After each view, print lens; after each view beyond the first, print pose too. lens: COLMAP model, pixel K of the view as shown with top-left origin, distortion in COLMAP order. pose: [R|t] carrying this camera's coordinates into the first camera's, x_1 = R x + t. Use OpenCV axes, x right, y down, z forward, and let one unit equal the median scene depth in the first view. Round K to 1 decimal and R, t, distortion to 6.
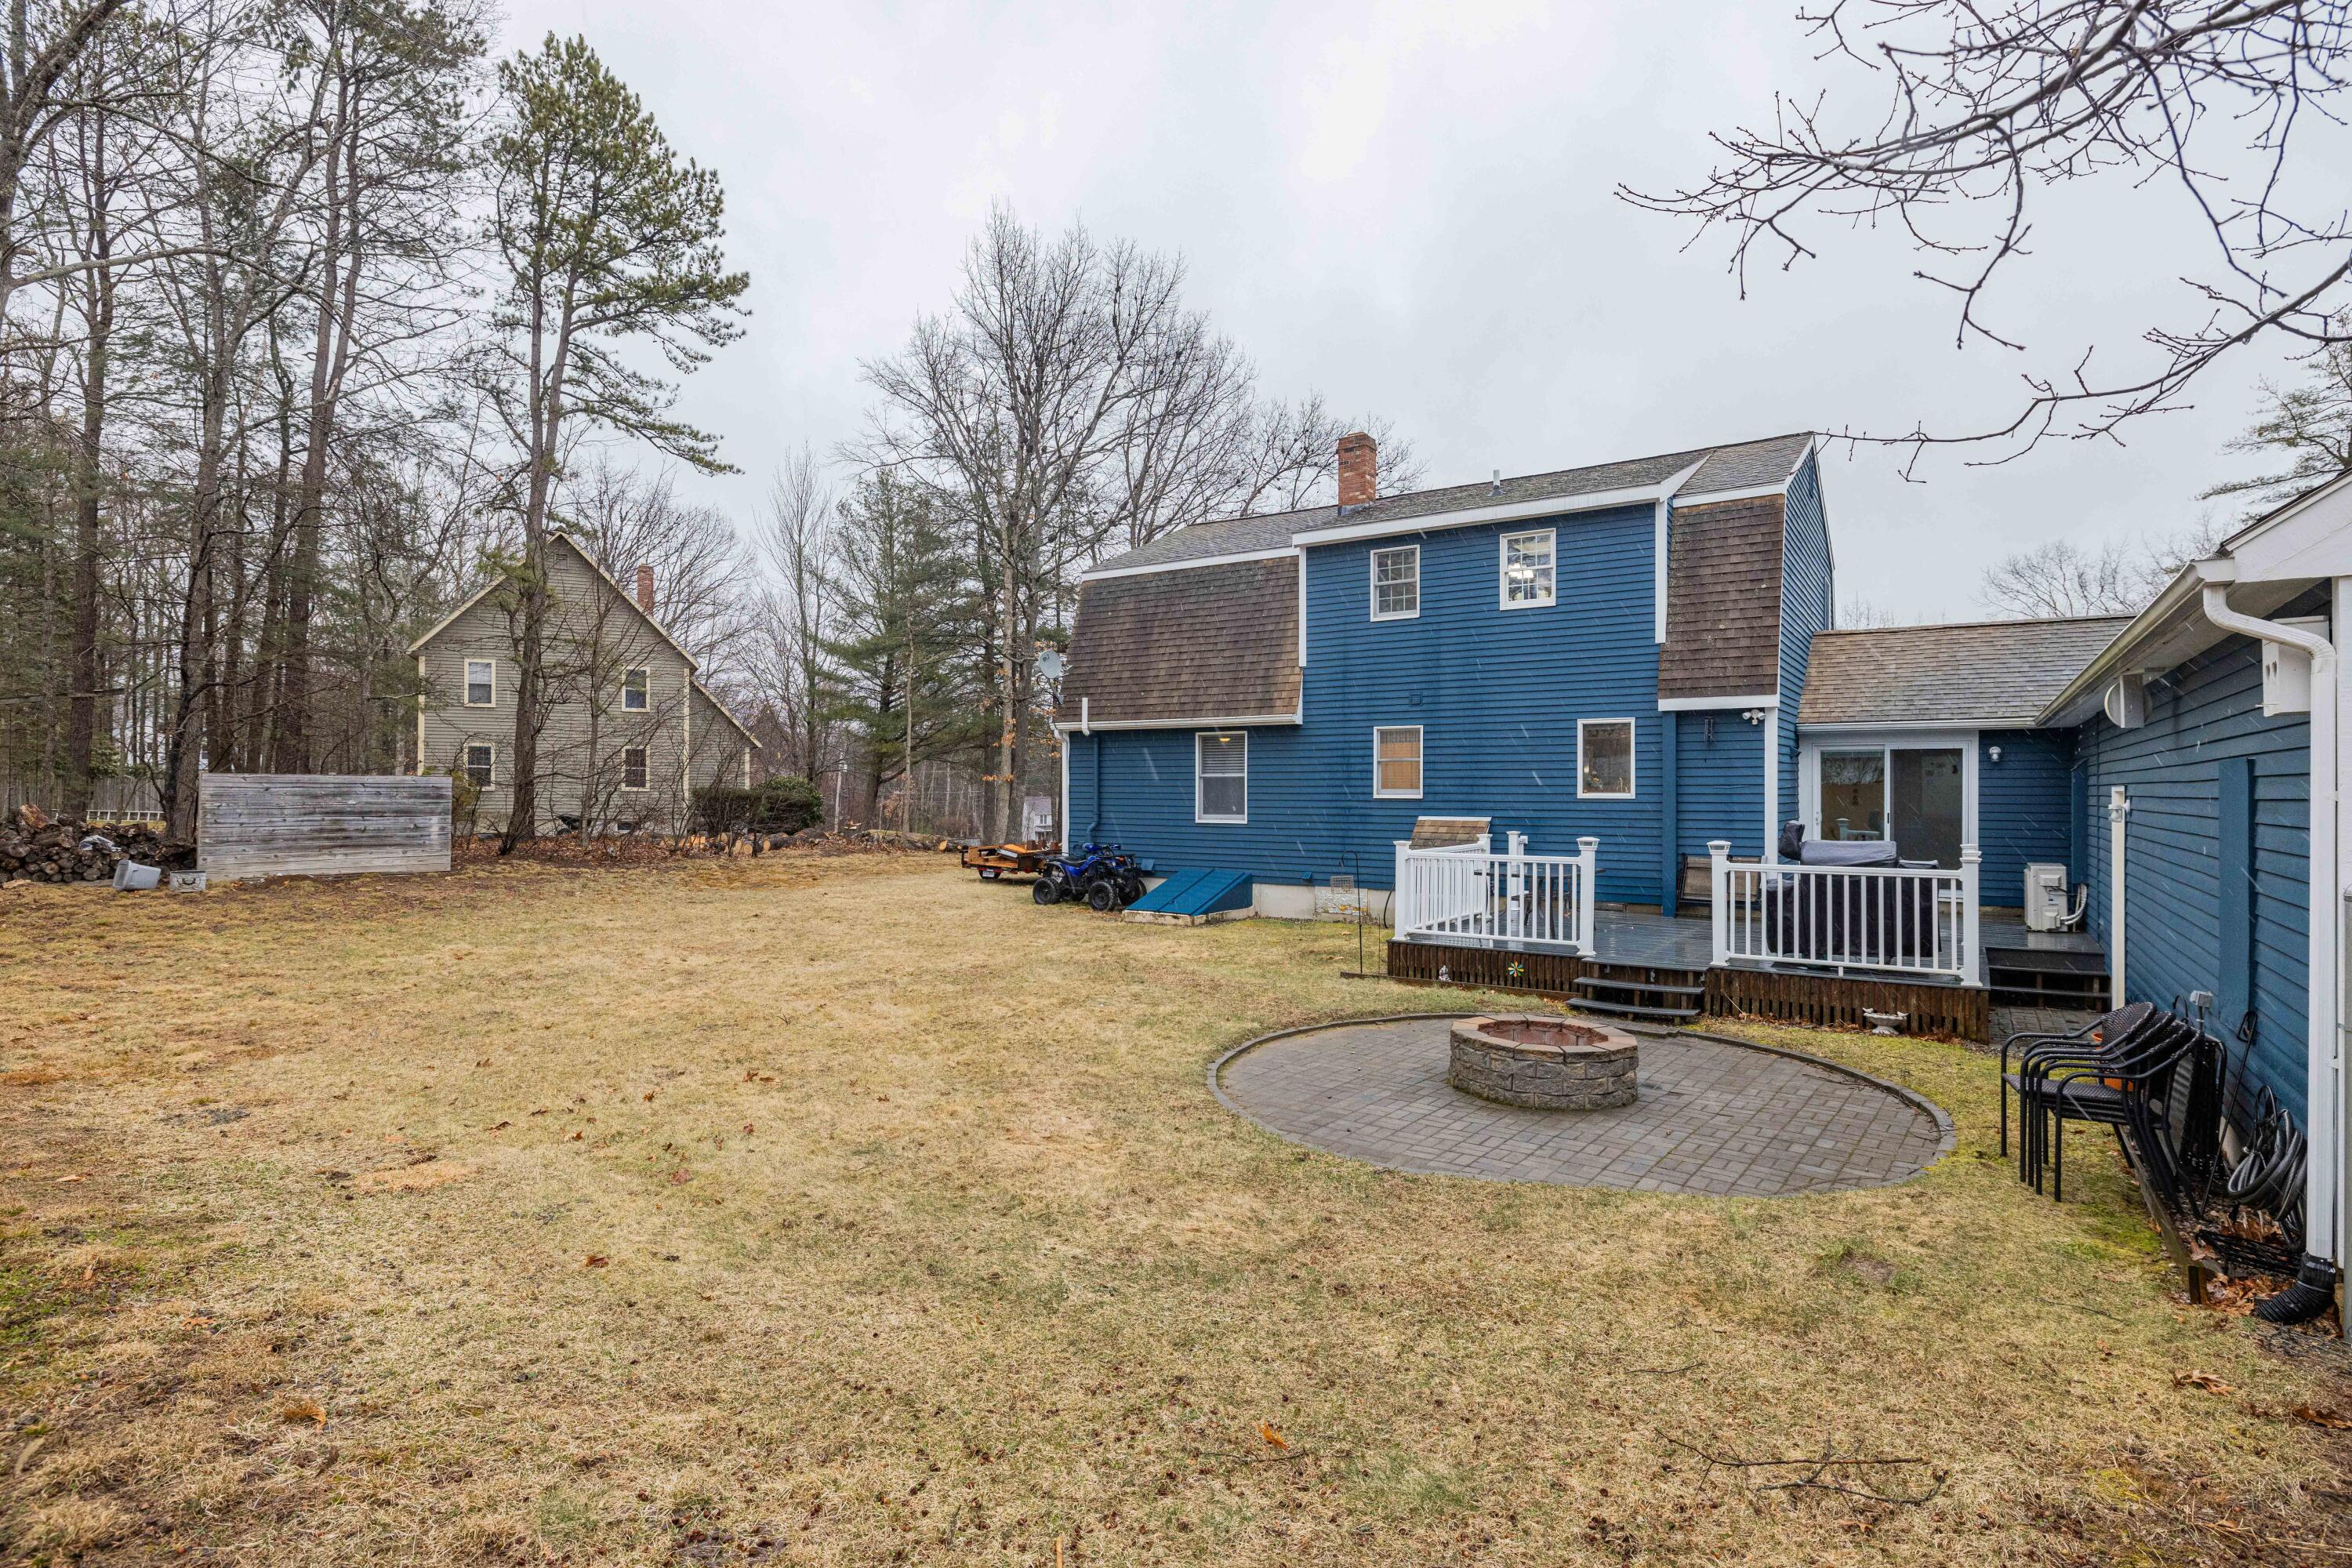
lens RADIAL K [[1156.3, 0, 1176.0], [0, 1156.3, 784.0], [0, 0, 1]] dist [-0.002694, -0.000838]
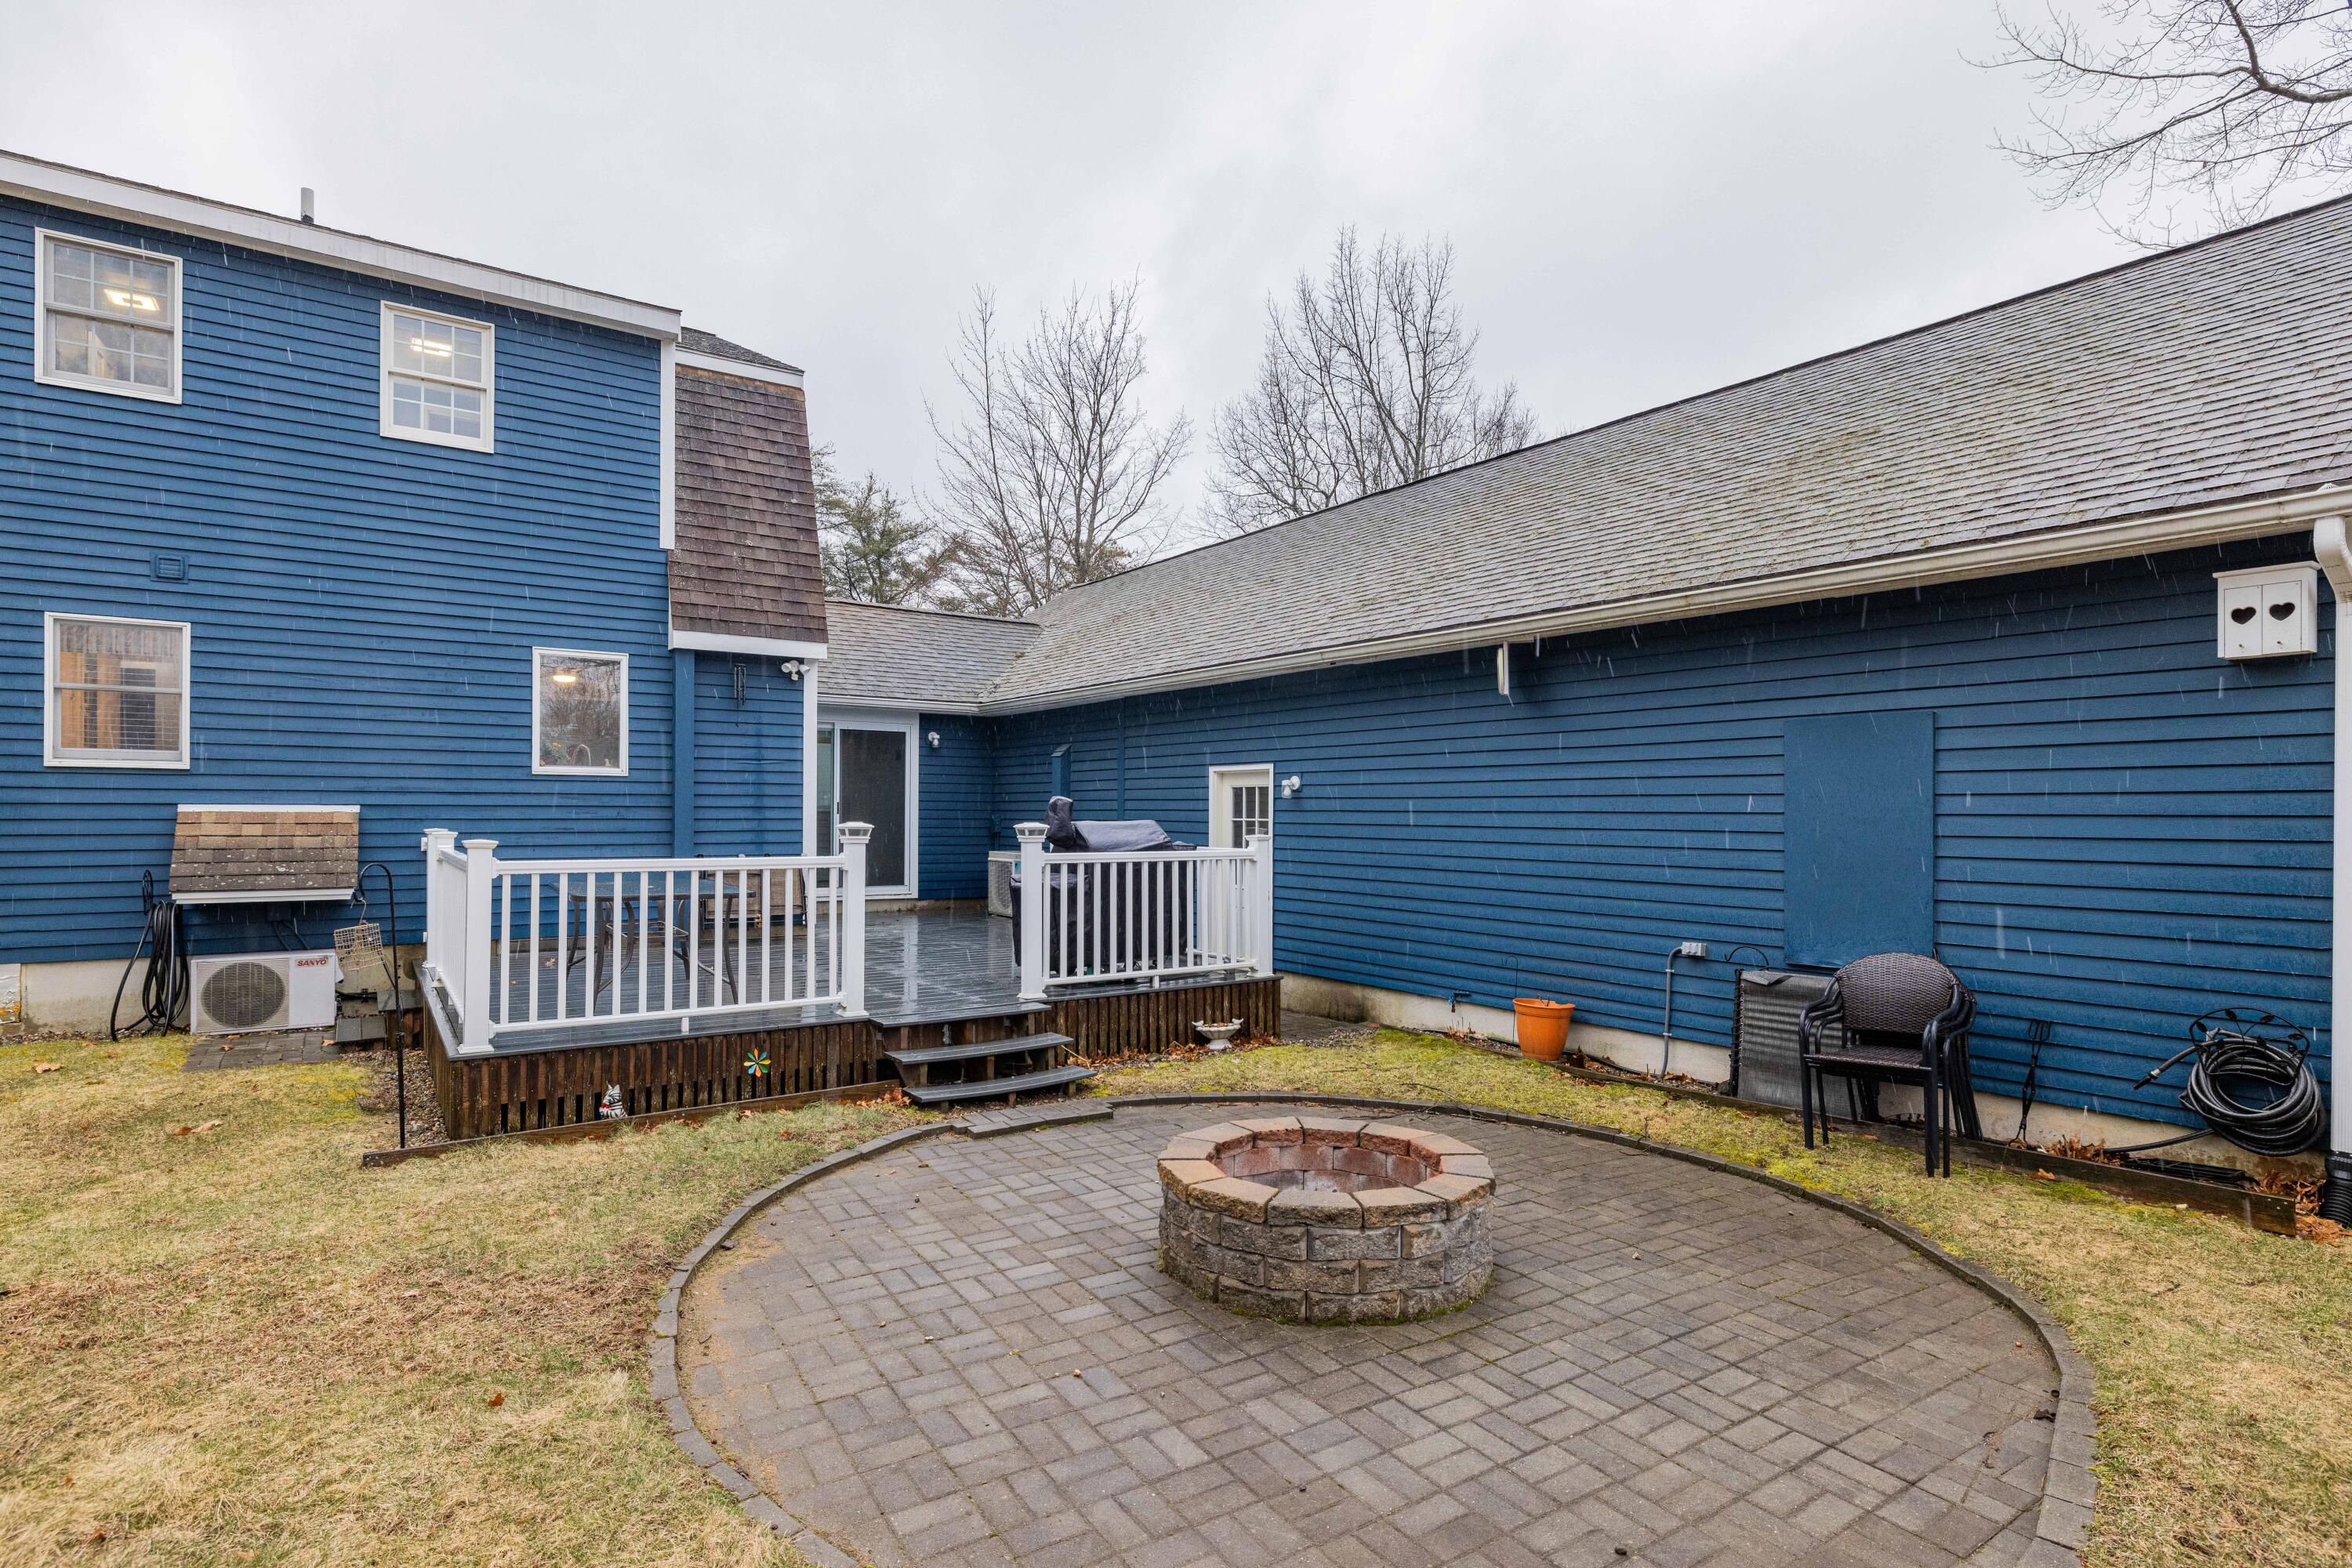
lens RADIAL K [[1171.7, 0, 1176.7], [0, 1171.7, 808.8], [0, 0, 1]] dist [-0.002319, -0.000979]
pose [[0.353948, 0.001478, 0.935264, -0.122183], [-0.010175, 0.999946, 0.002271, 0.027211], [-0.935210, -0.010320, 0.353944, 0.472871]]
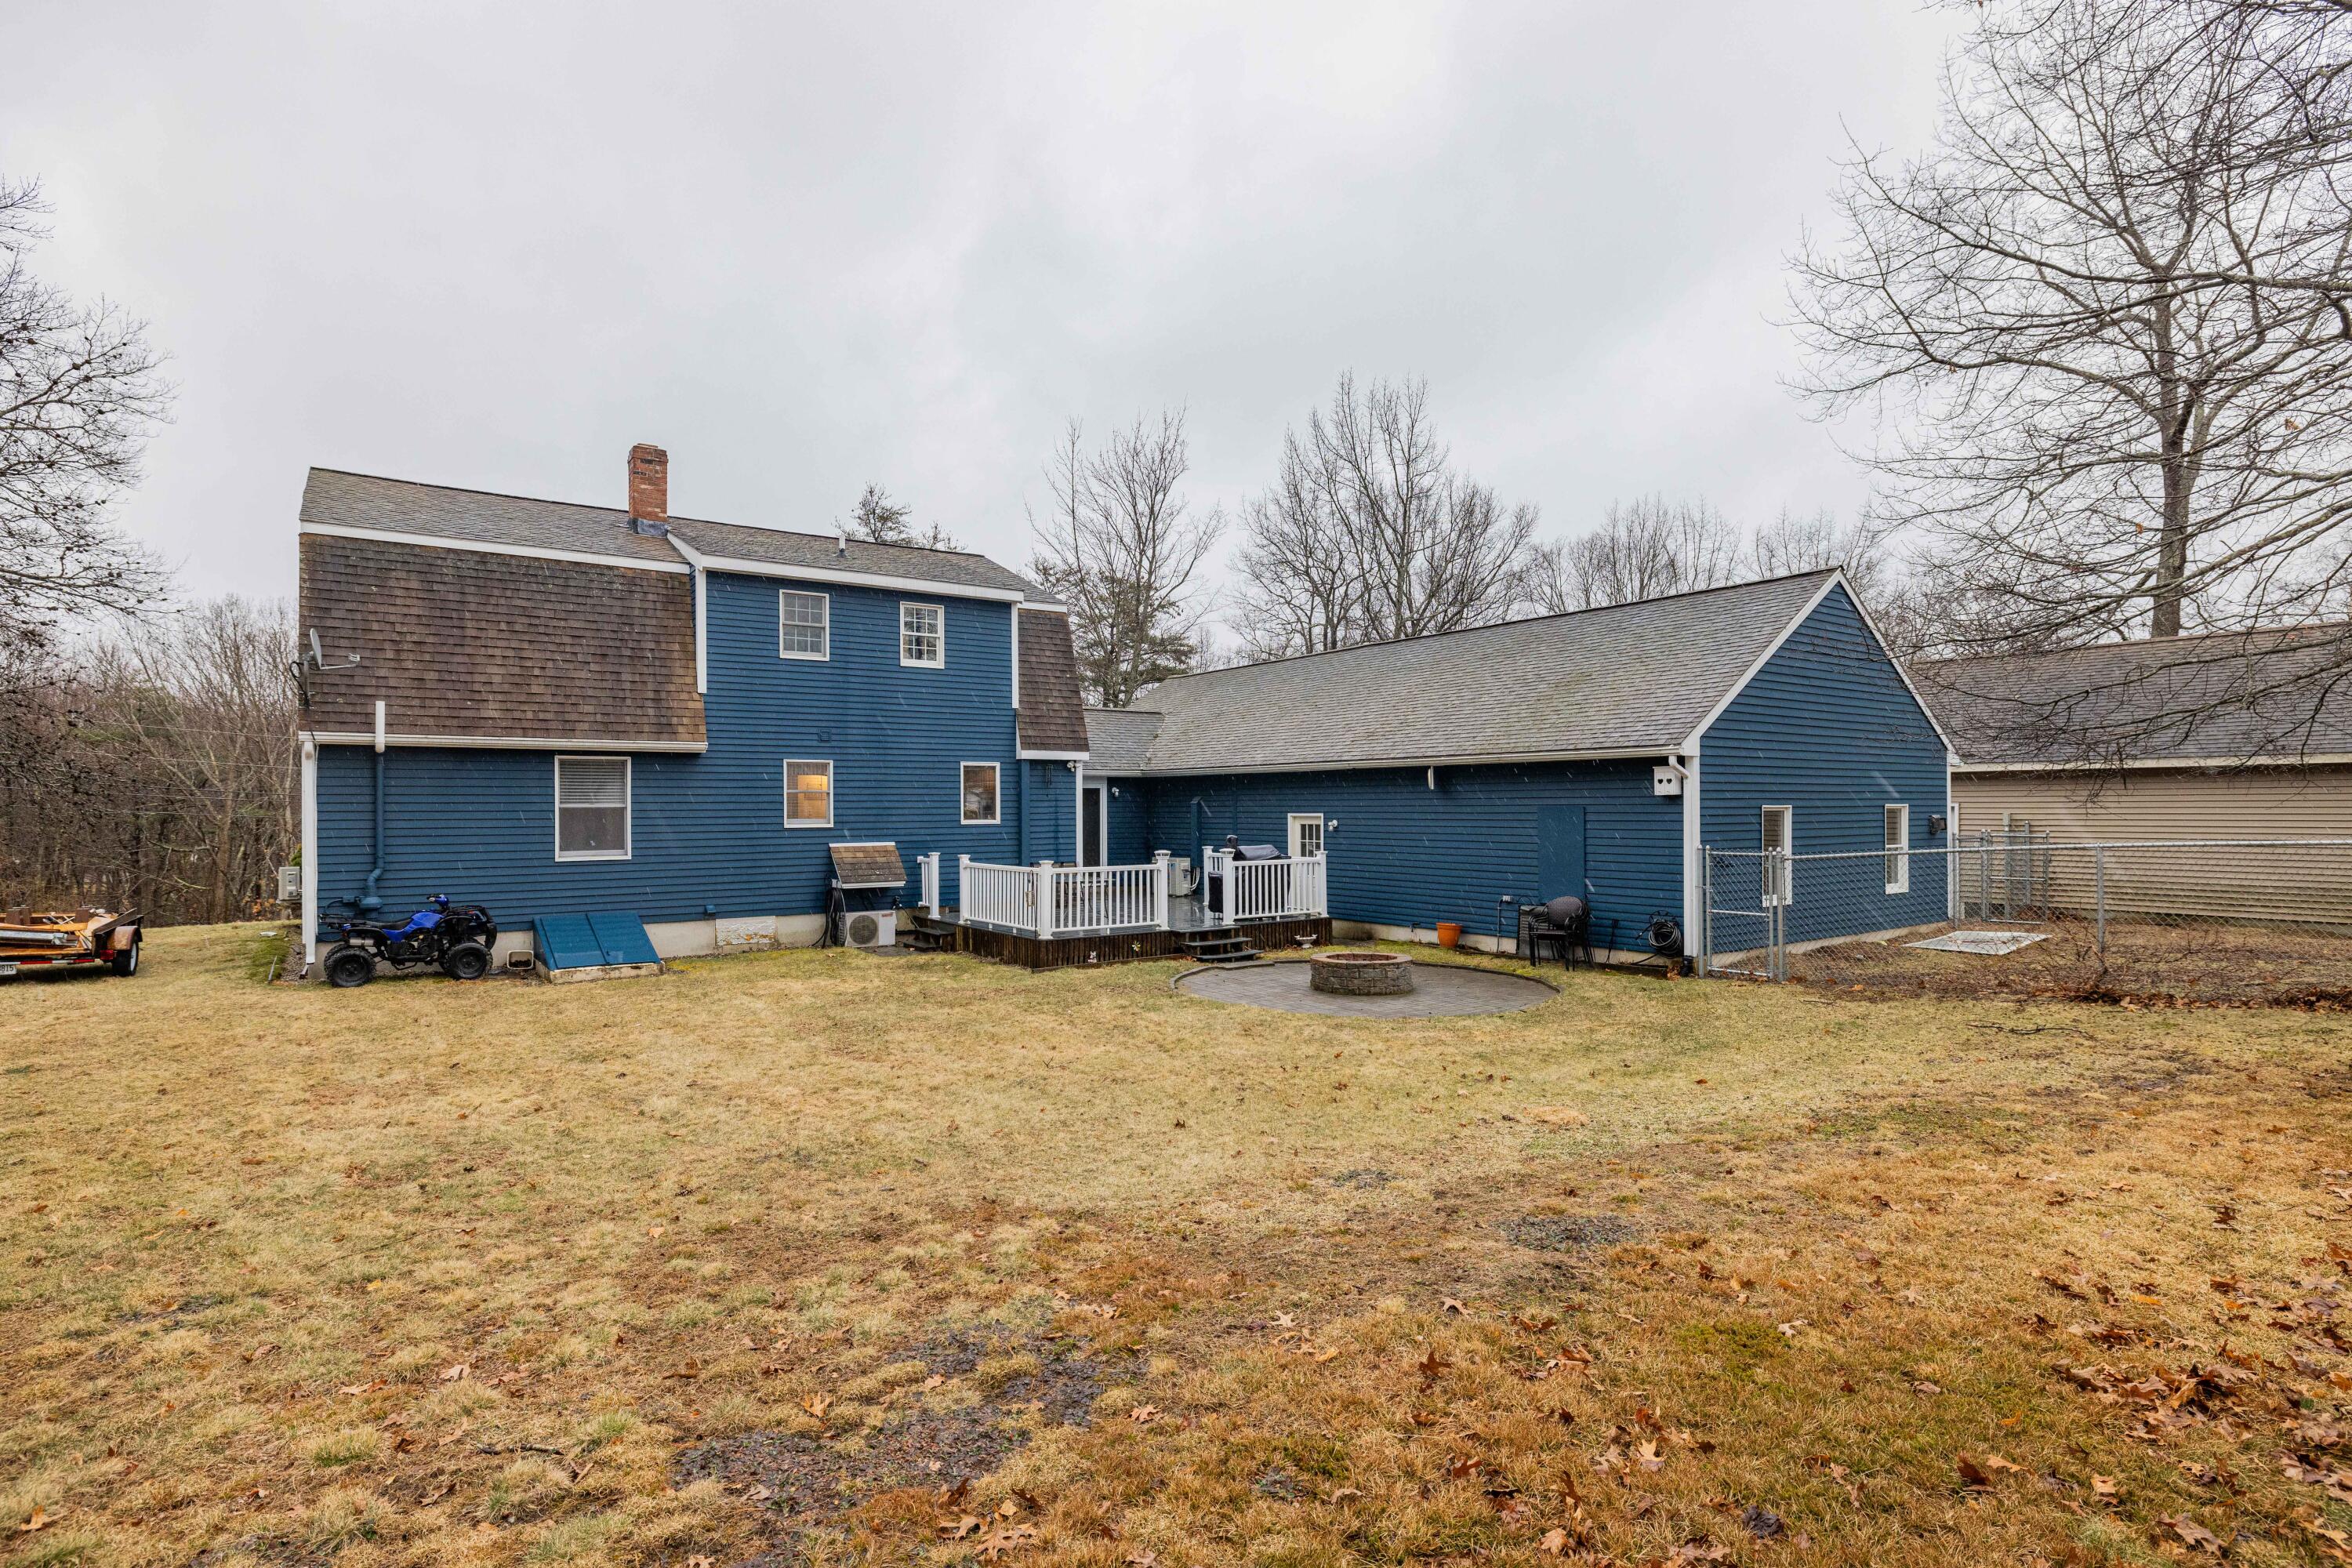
lens RADIAL K [[1156.3, 0, 1176.0], [0, 1156.3, 784.0], [0, 0, 1]] dist [-0.002694, -0.000838]
pose [[0.355516, 0.013096, 0.934578, -0.781056], [0.001000, 0.999896, -0.014392, -0.013646], [-0.934670, 0.006051, 0.355466, 0.344602]]
